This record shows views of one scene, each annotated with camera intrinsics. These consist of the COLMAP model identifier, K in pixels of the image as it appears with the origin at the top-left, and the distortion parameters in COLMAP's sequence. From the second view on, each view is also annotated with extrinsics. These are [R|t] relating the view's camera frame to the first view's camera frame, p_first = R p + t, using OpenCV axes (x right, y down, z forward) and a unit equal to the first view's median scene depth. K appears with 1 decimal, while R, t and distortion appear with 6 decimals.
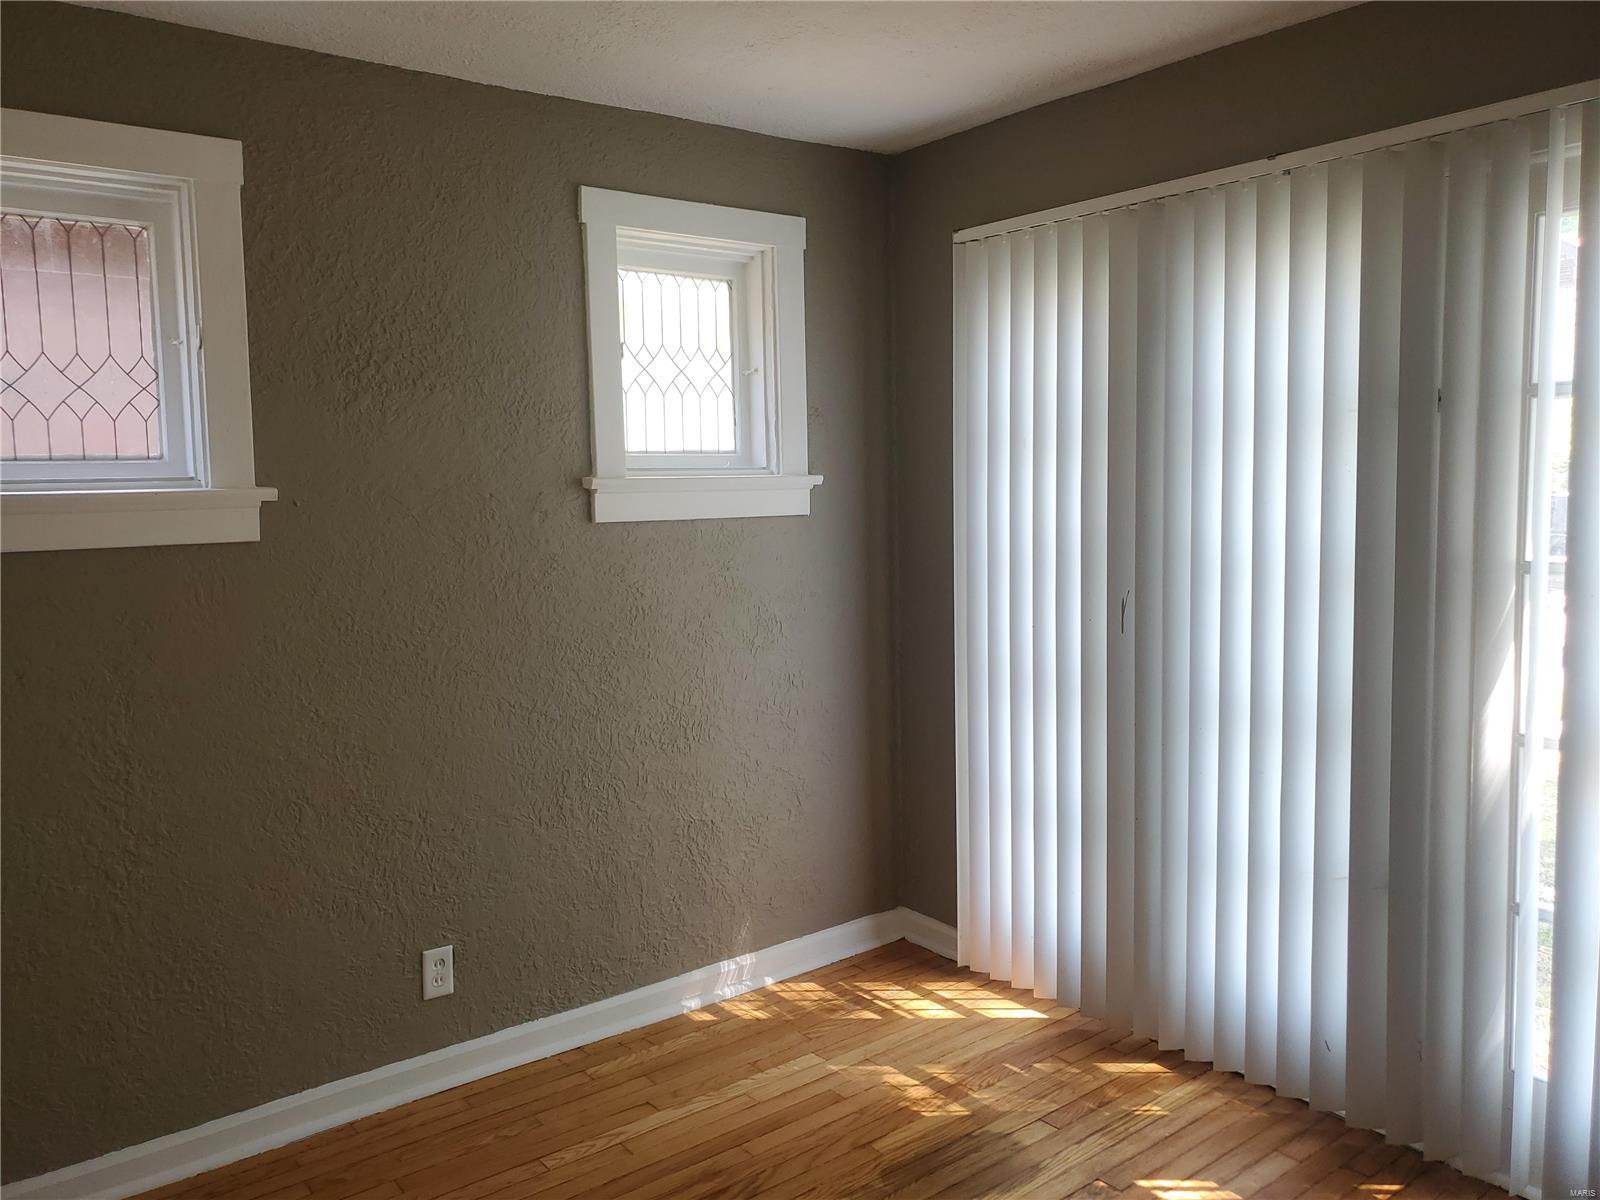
lens RADIAL K [[1255.4, 0, 801.4], [0, 1255.4, 585.2], [0, 0, 1]] dist [0.039866, -0.042513]
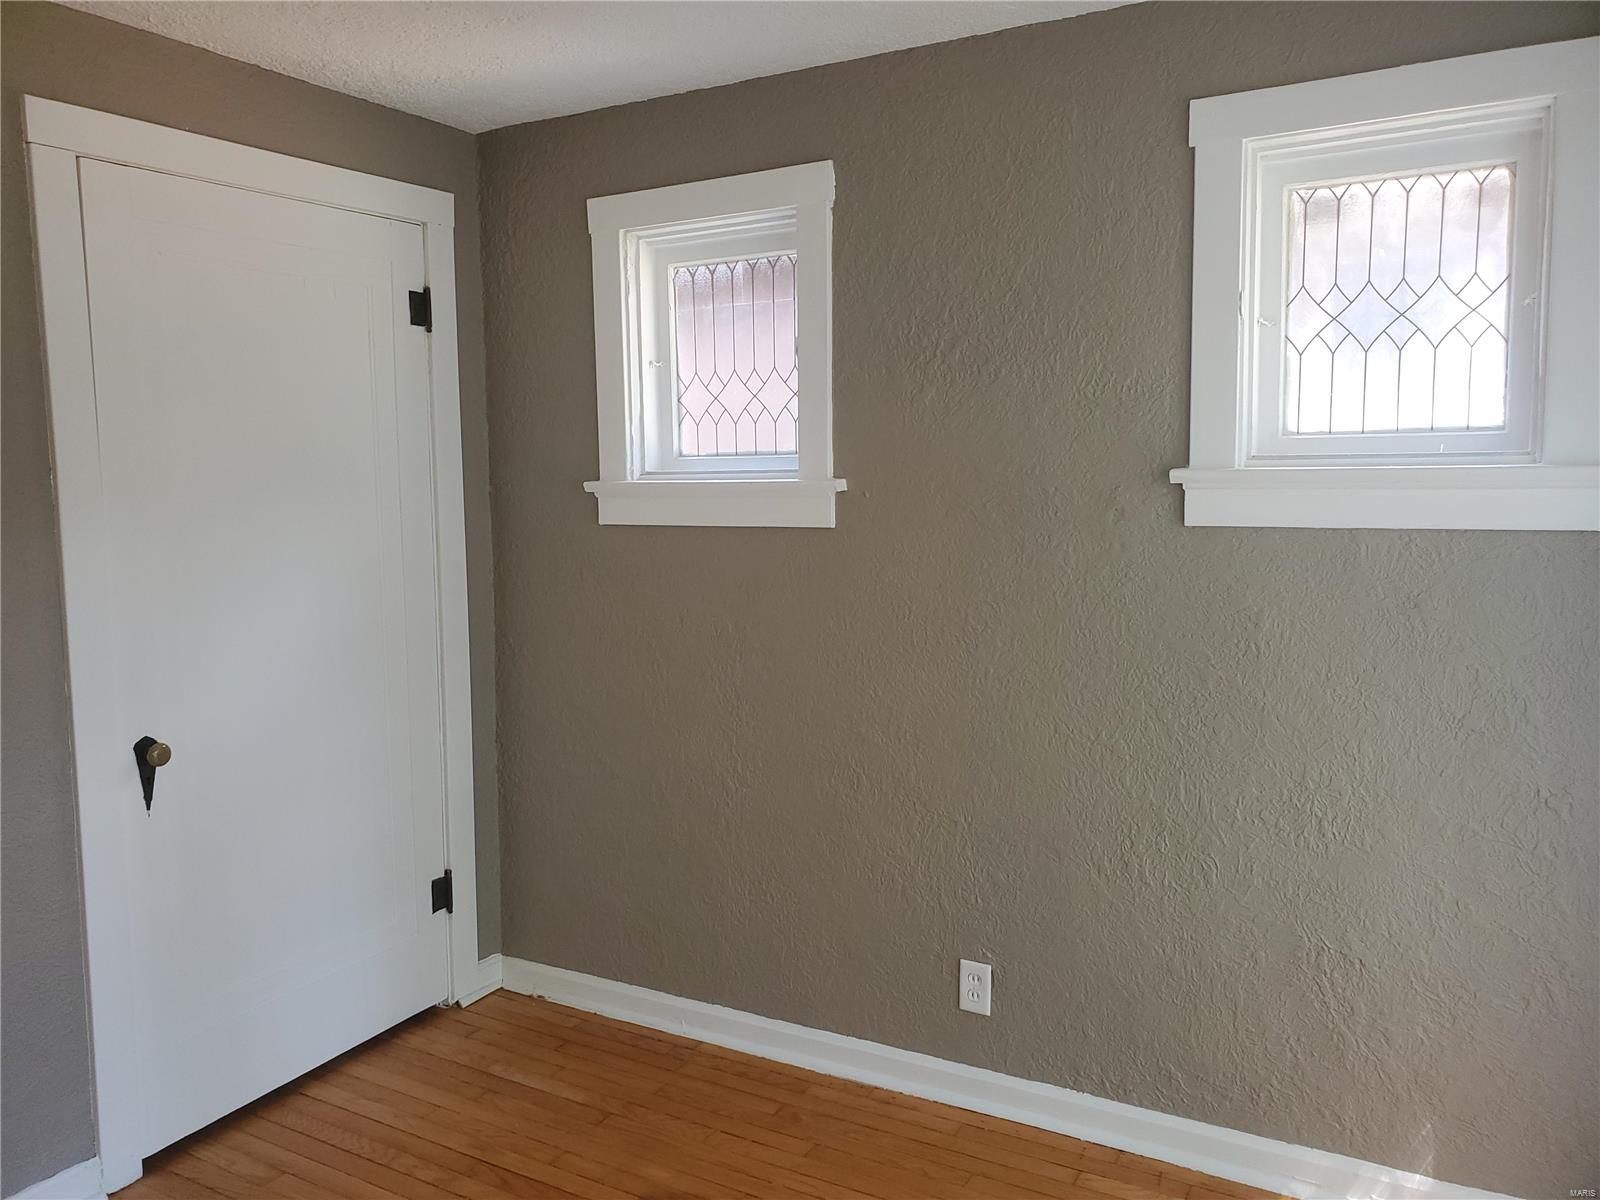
lens RADIAL K [[1255.4, 0, 809.5], [0, 1255.4, 600.3], [0, 0, 1]] dist [0.039866, -0.042513]
pose [[0.369409, 0.105006, -0.923315, 0.511762], [-0.076793, 0.993646, 0.082280, -0.053050], [0.926089, 0.040509, 0.375125, 0.507173]]
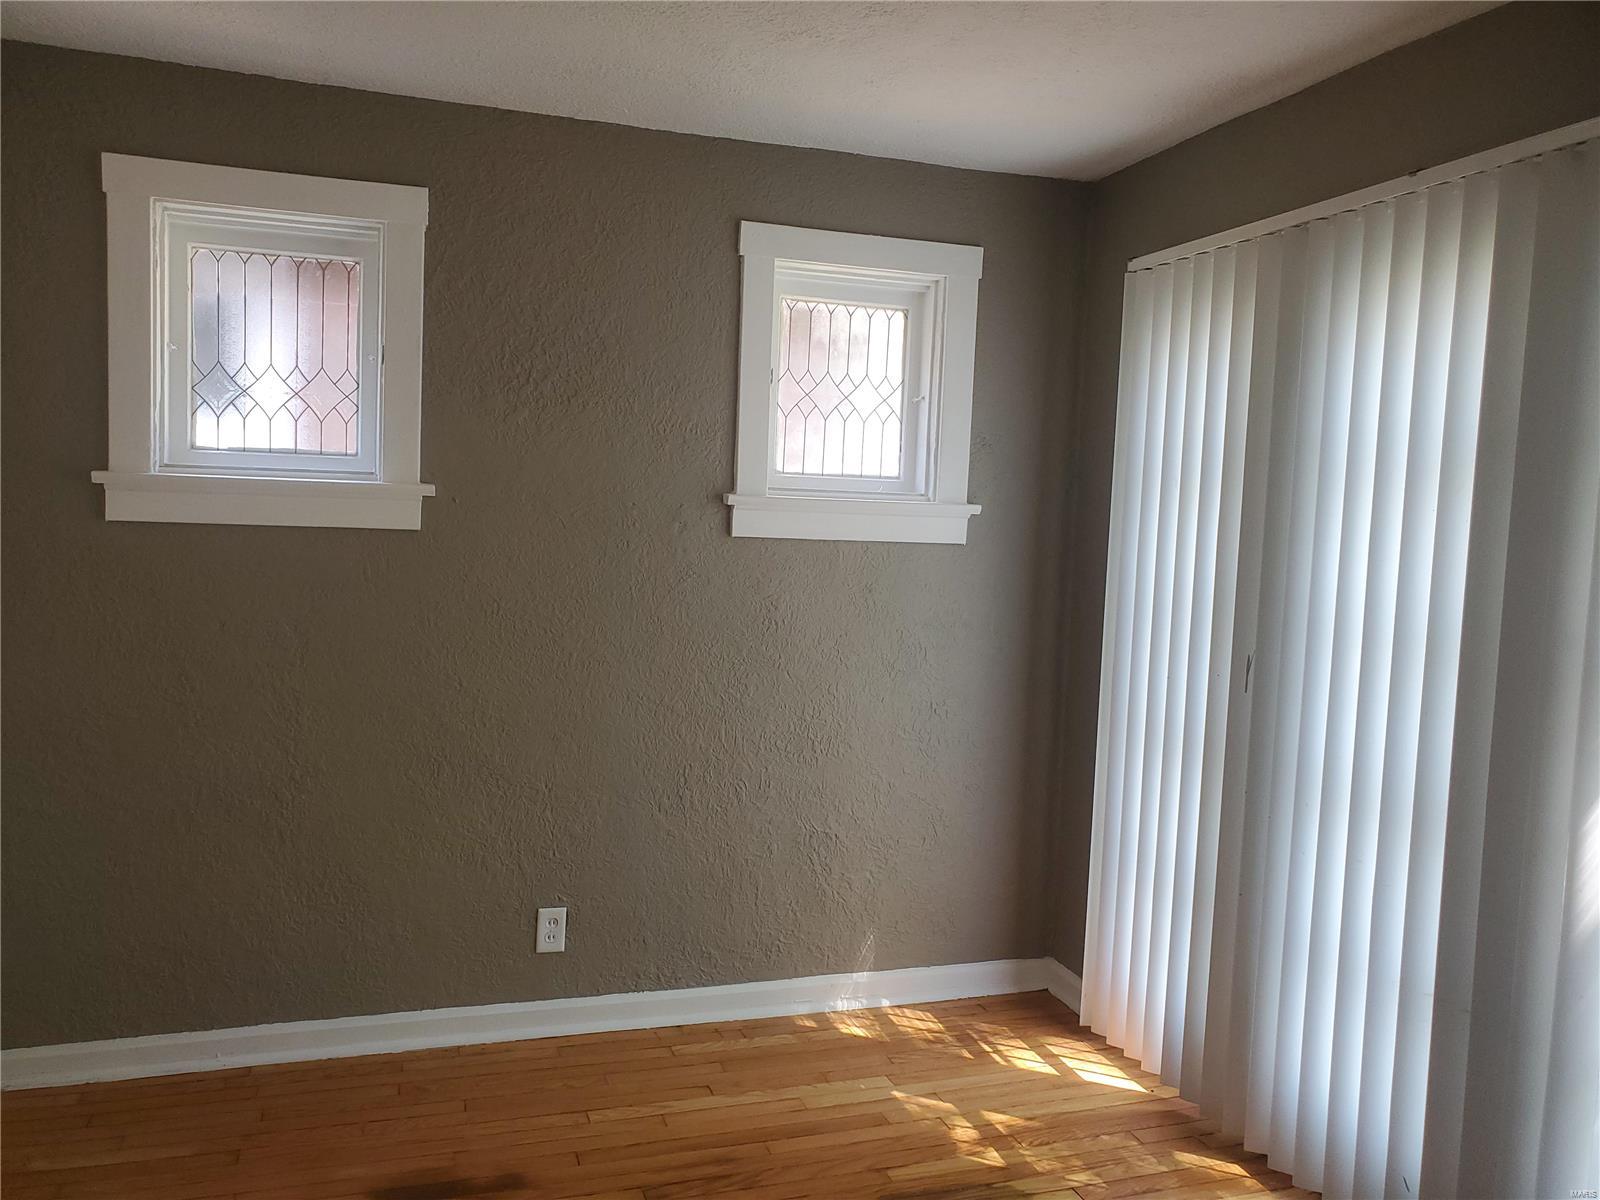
lens RADIAL K [[1255.4, 0, 779.7], [0, 1255.4, 597.7], [0, 0, 1]] dist [0.039866, -0.042513]
pose [[0.938616, 0.081414, -0.335218, 0.244940], [-0.086647, 0.996239, -0.000657, -0.000505], [0.333904, 0.029662, 0.942140, 0.014950]]
